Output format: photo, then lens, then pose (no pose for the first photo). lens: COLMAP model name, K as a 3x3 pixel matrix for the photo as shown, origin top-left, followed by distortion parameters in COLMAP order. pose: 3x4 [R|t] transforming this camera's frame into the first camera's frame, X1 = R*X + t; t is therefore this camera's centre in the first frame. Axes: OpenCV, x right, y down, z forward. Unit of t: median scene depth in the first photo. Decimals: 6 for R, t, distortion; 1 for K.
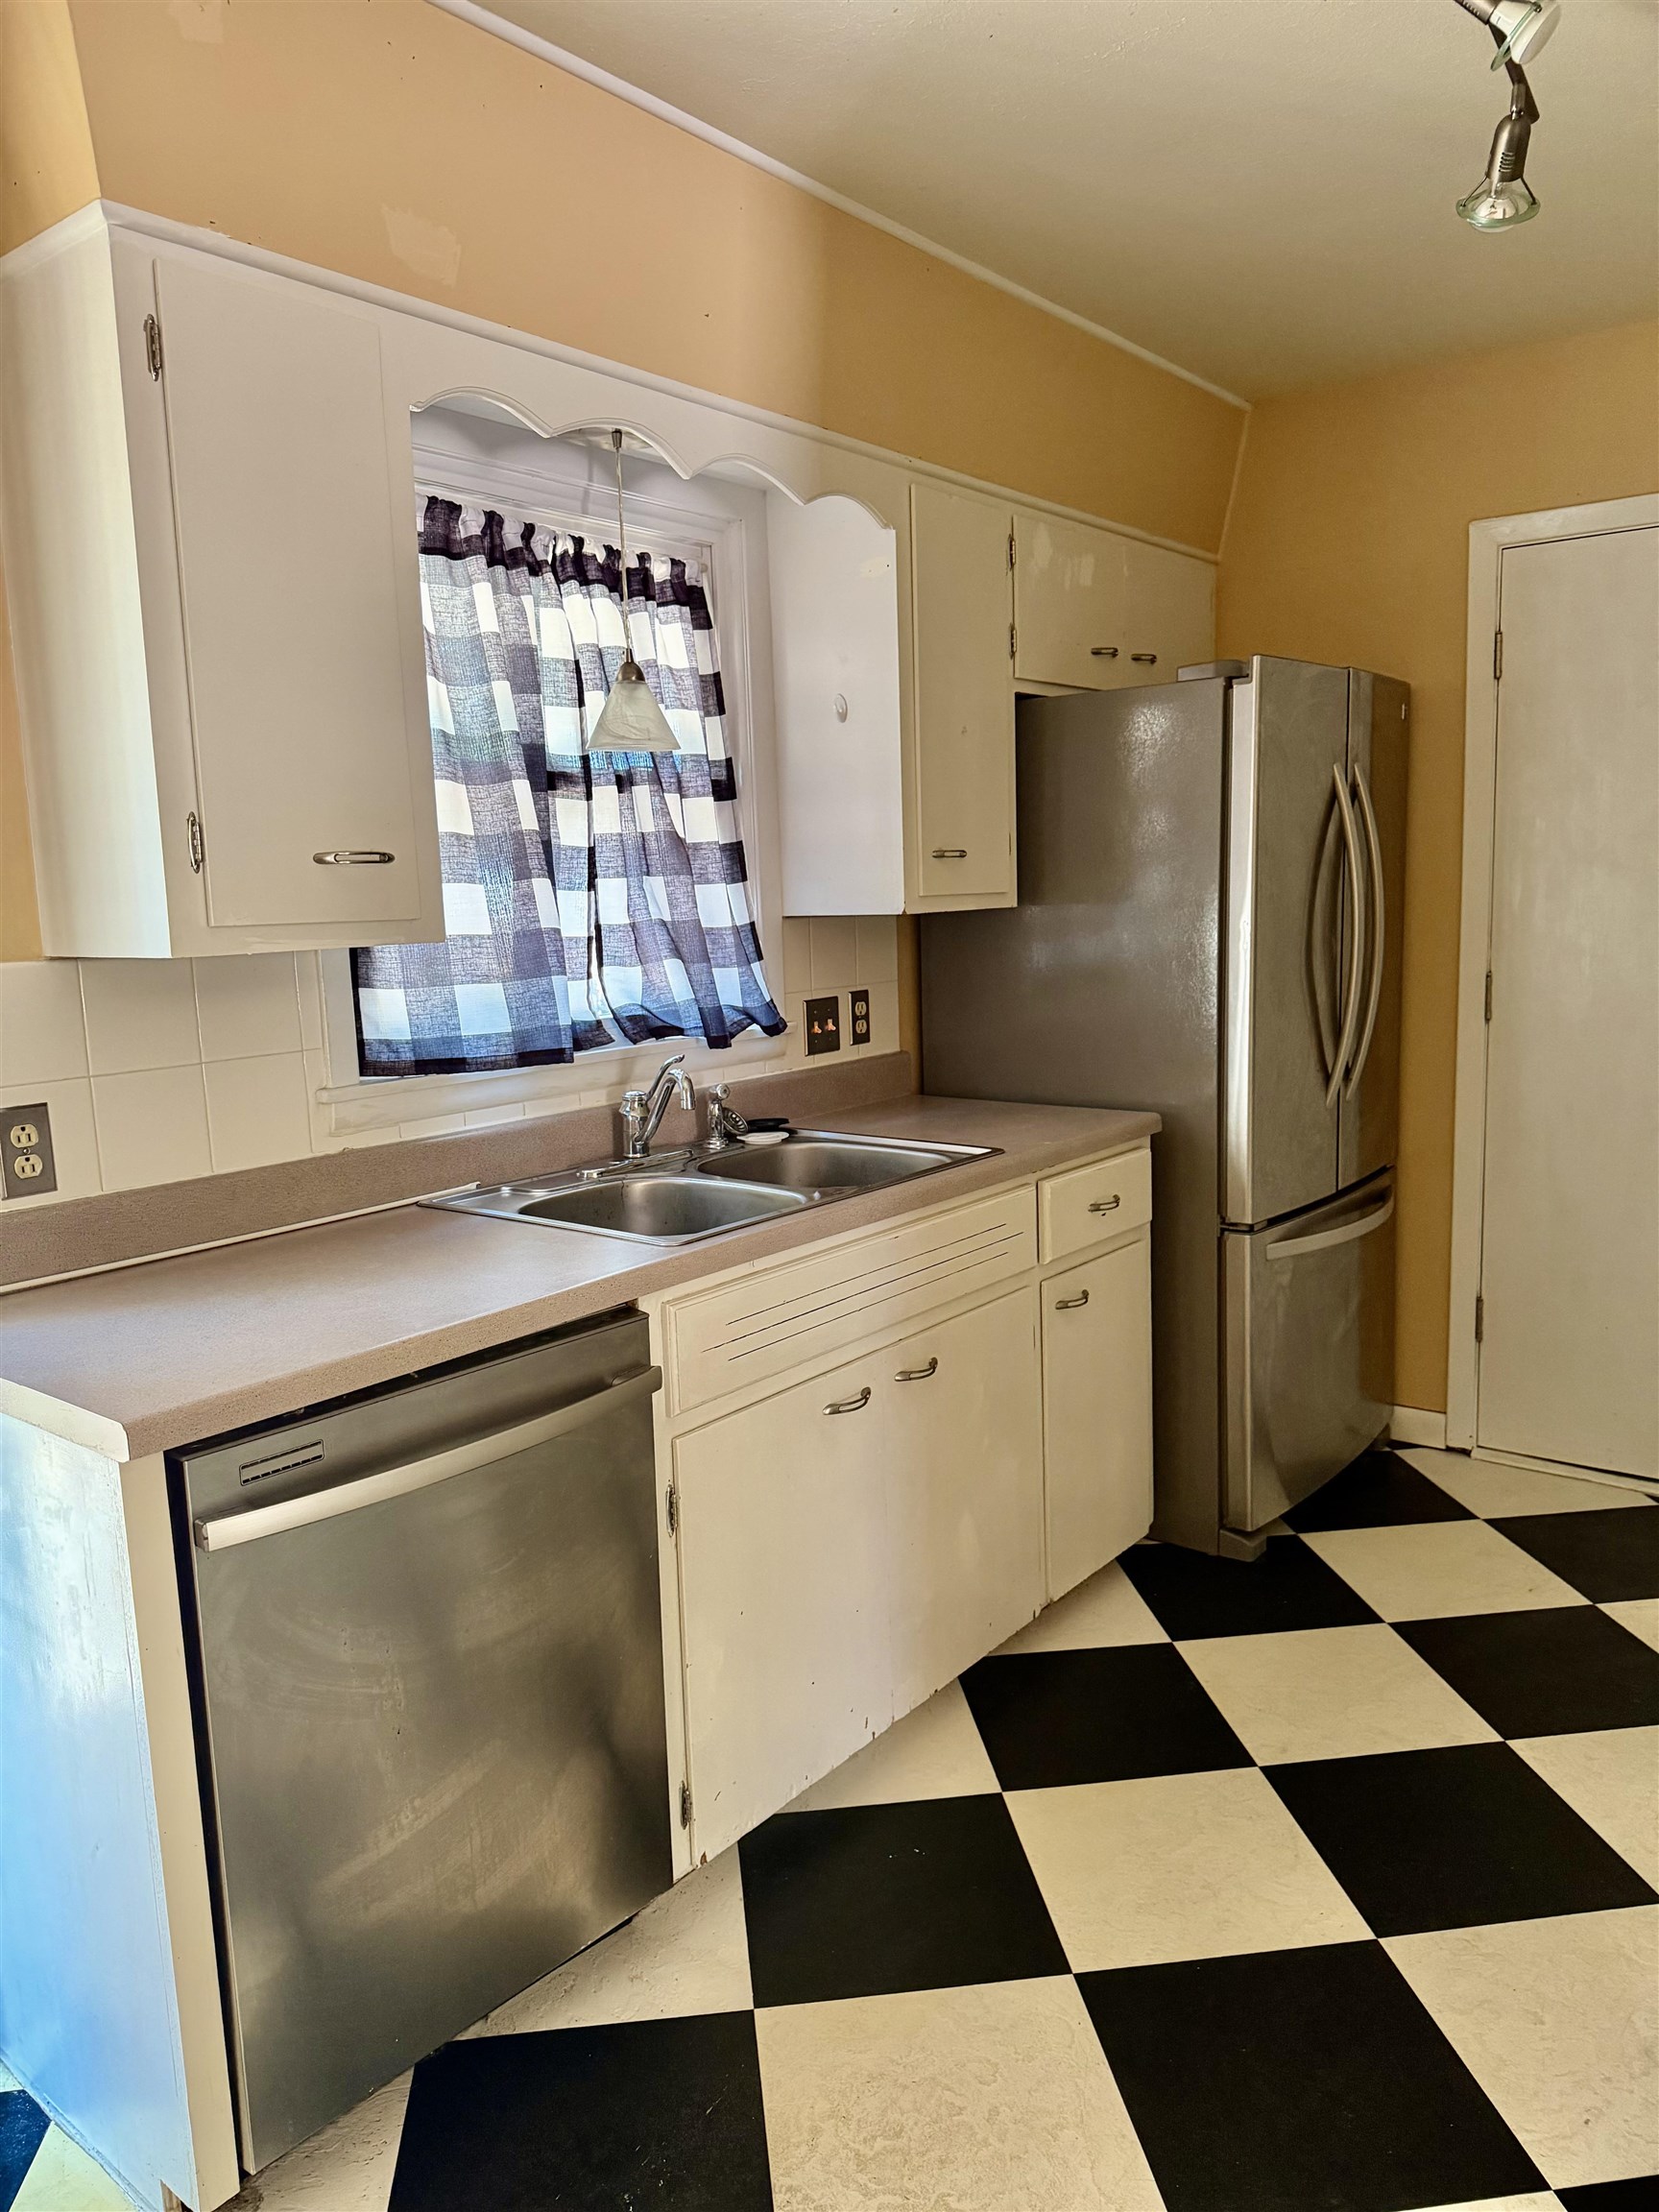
lens RADIAL K [[1553.7, 0, 839.5], [0, 1553.7, 1103.6], [0, 0, 1]] dist [0.183515, -0.283457]
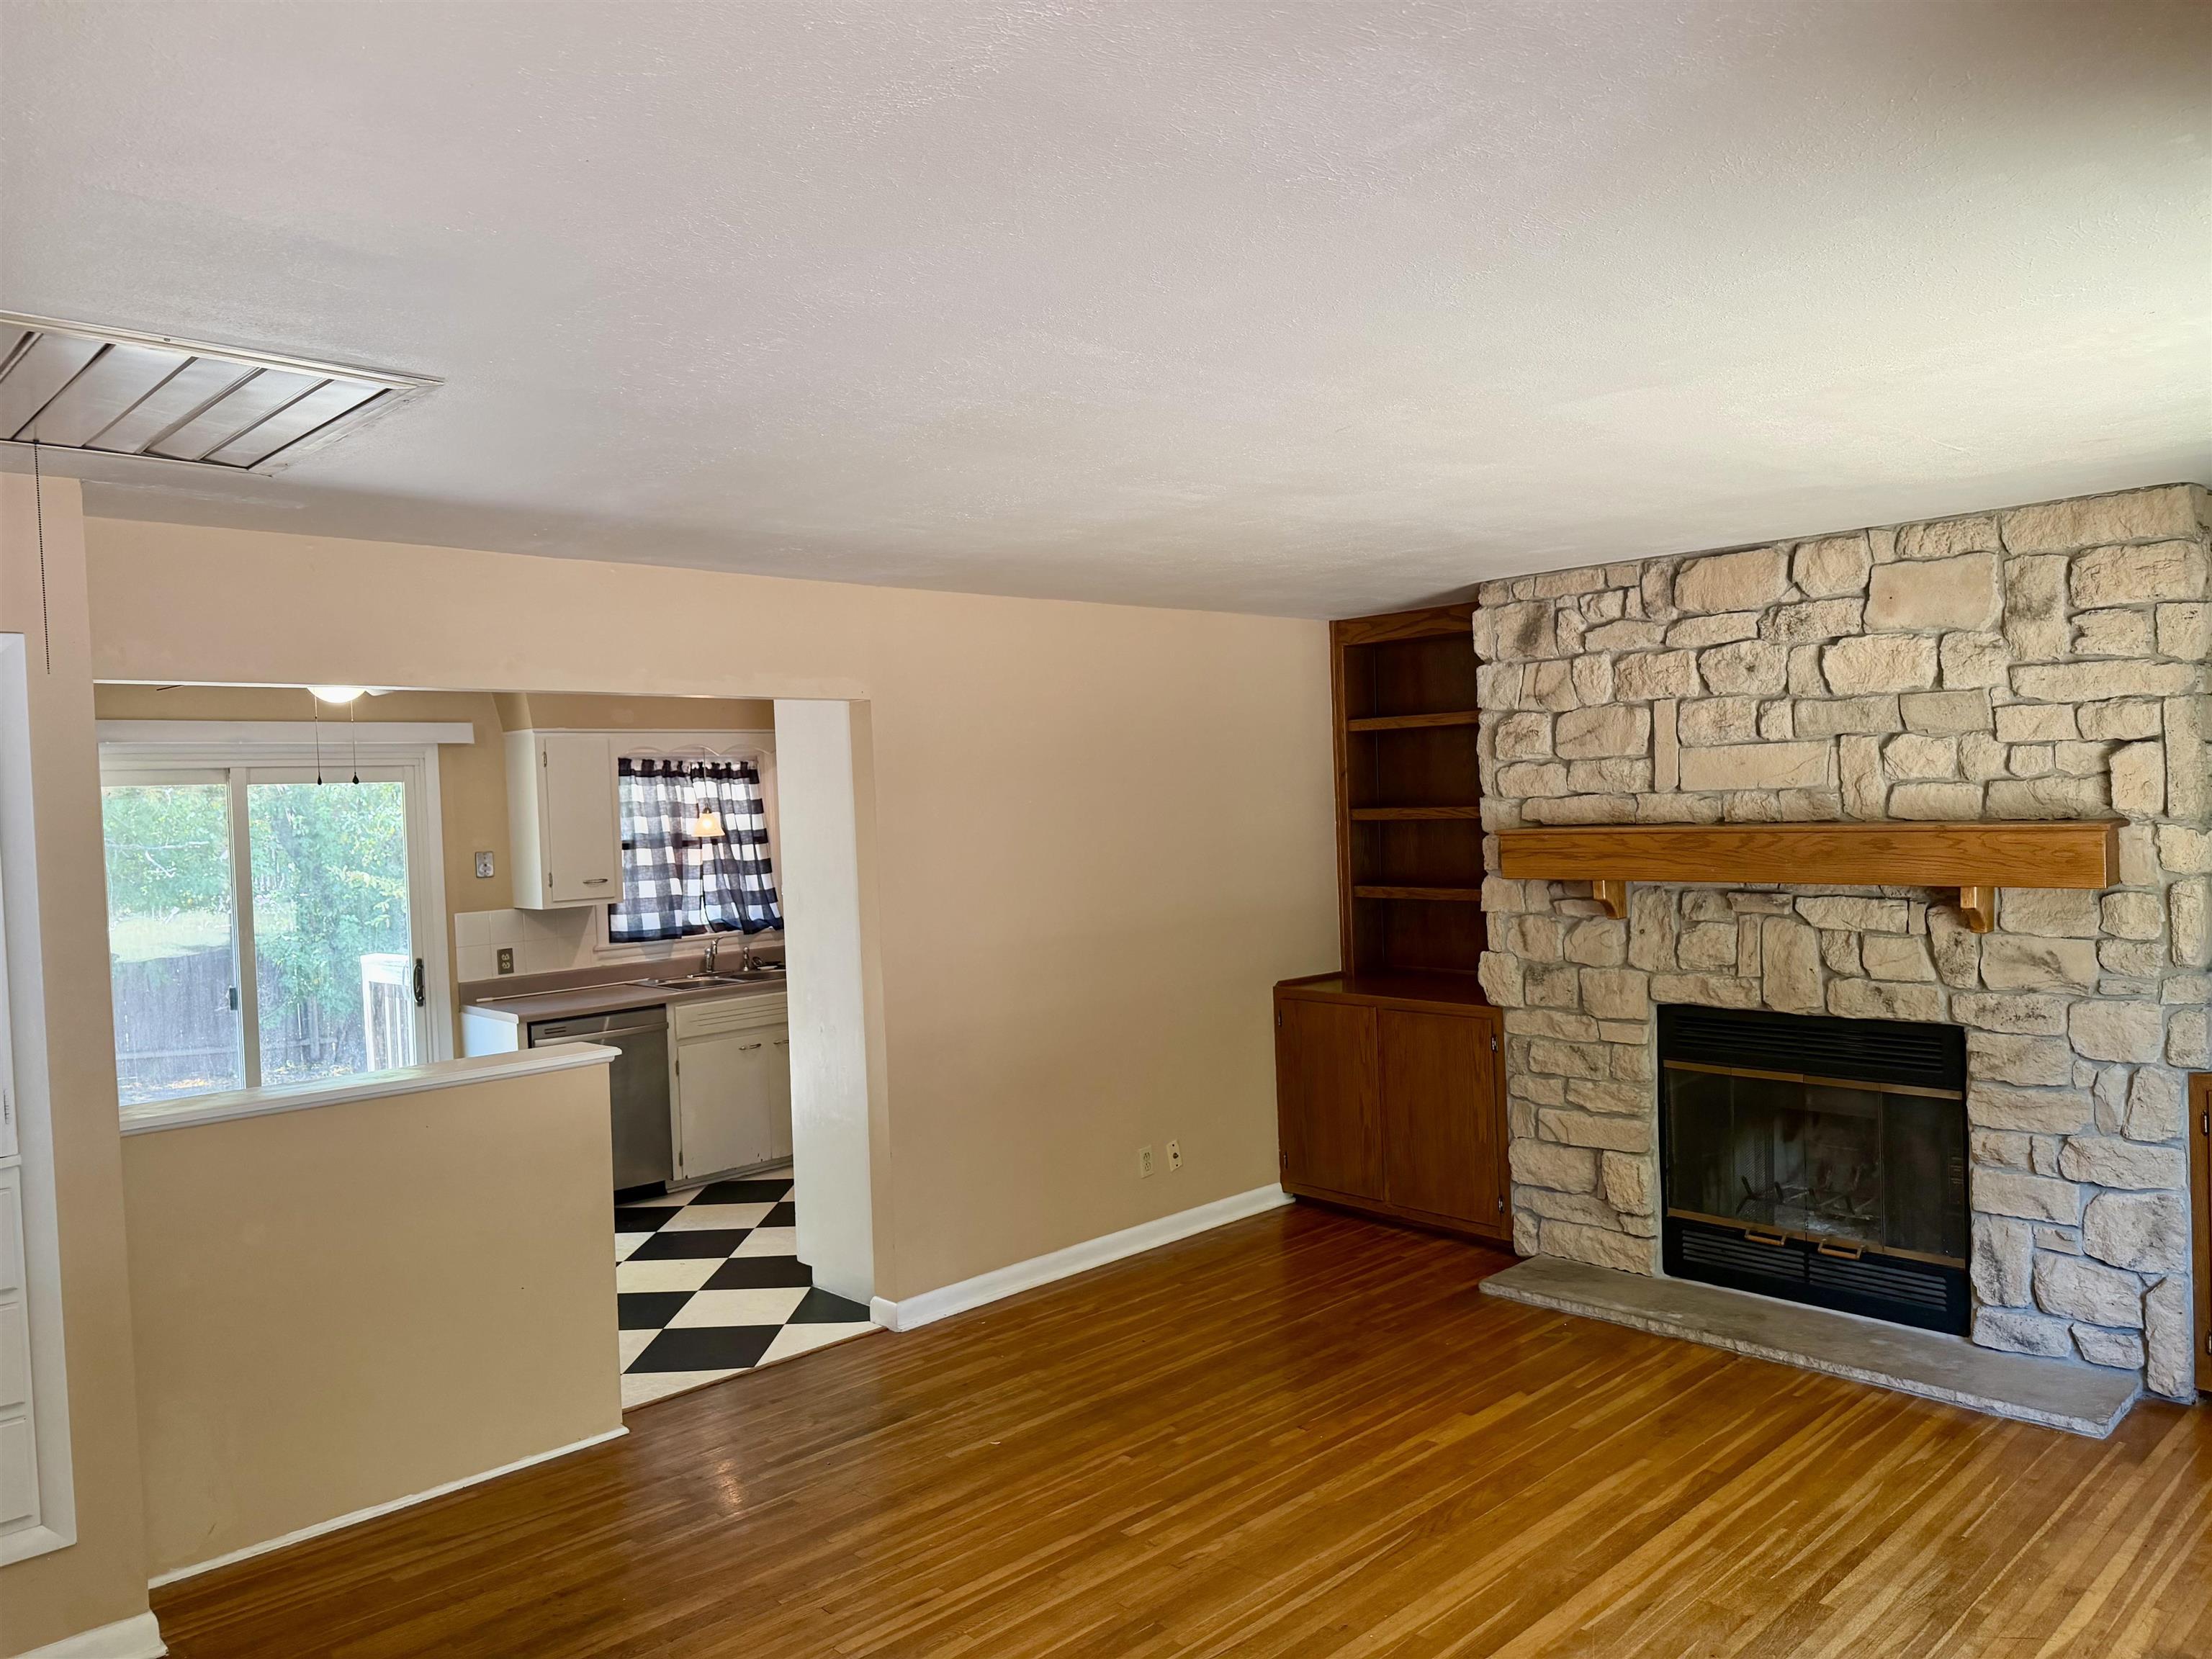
lens RADIAL K [[1553.7, 0, 1103.4], [0, 1553.7, 840.2], [0, 0, 1]] dist [0.183515, -0.283457]
pose [[0.988988, -0.002593, -0.147975, 0.994856], [-0.012777, 0.994618, -0.102822, 0.079264], [0.147445, 0.103580, 0.983632, -1.730338]]
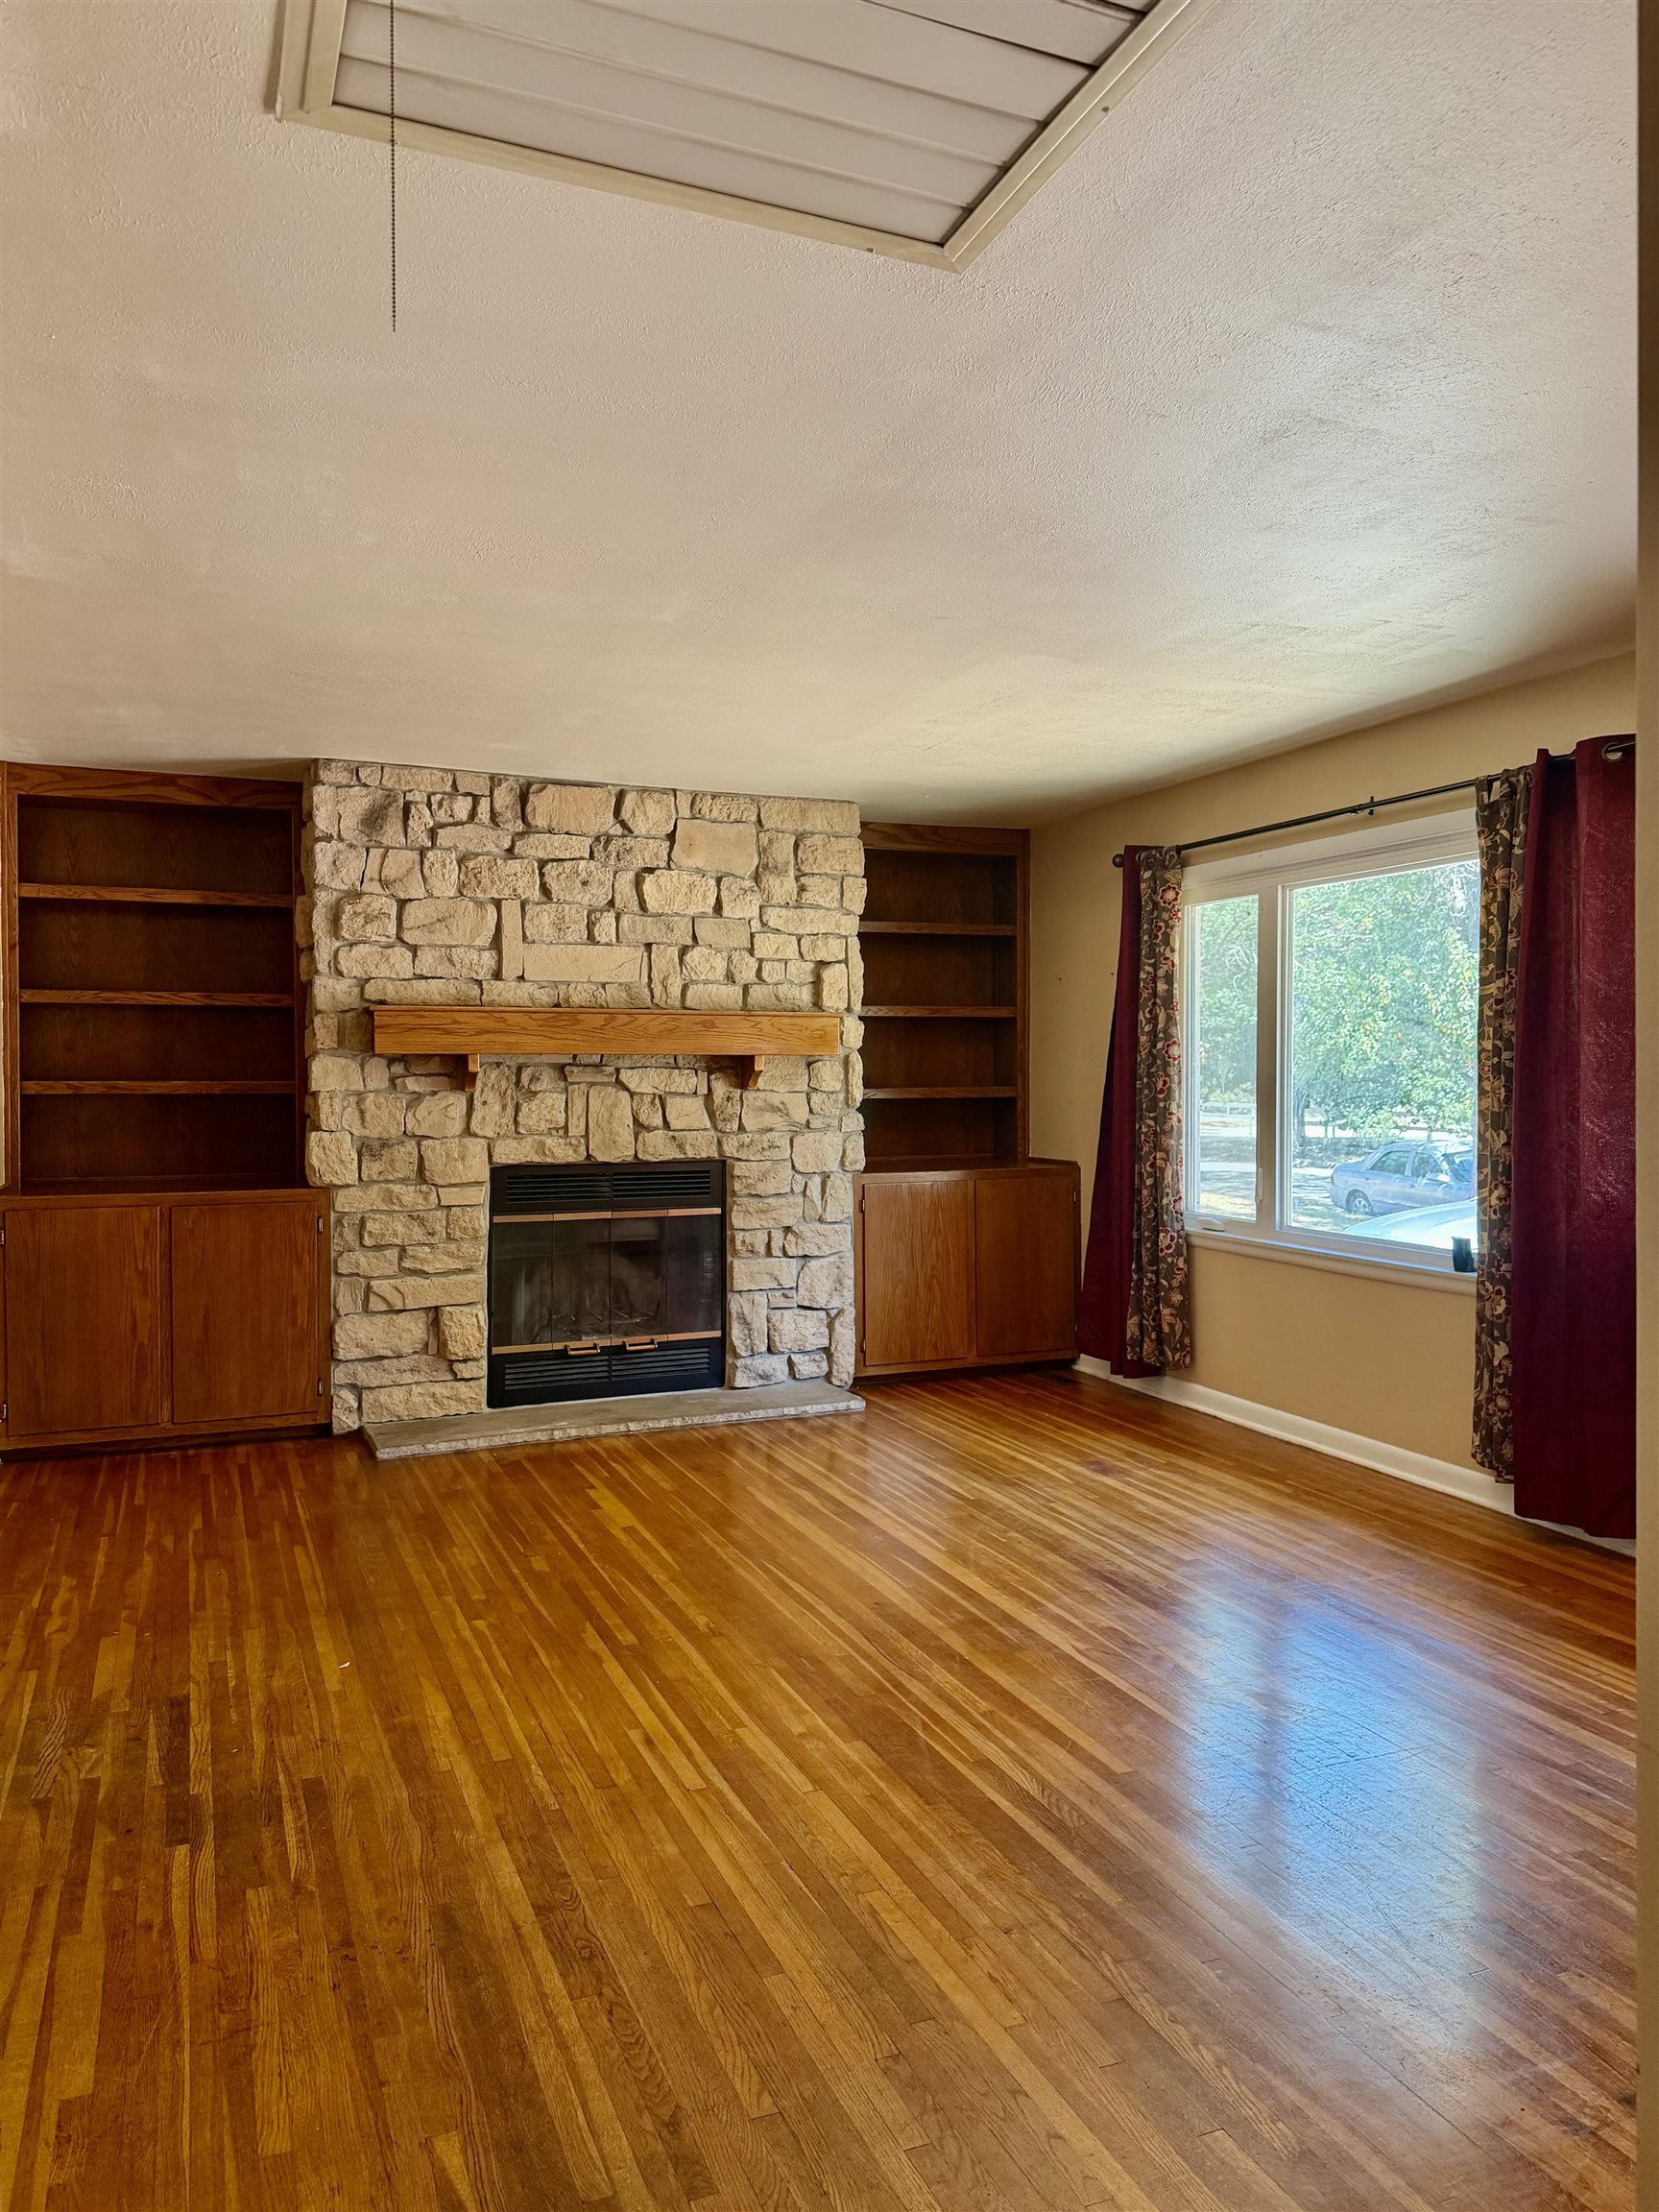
lens RADIAL K [[1537.2, 0, 816.2], [0, 1537.2, 1103.6], [0, 0, 1]] dist [0.092677, -0.081887]
pose [[0.497265, 0.016410, 0.867444, -0.258057], [0.108703, 0.990764, -0.081058, 0.205625], [-0.860762, 0.134601, 0.490888, -1.151012]]
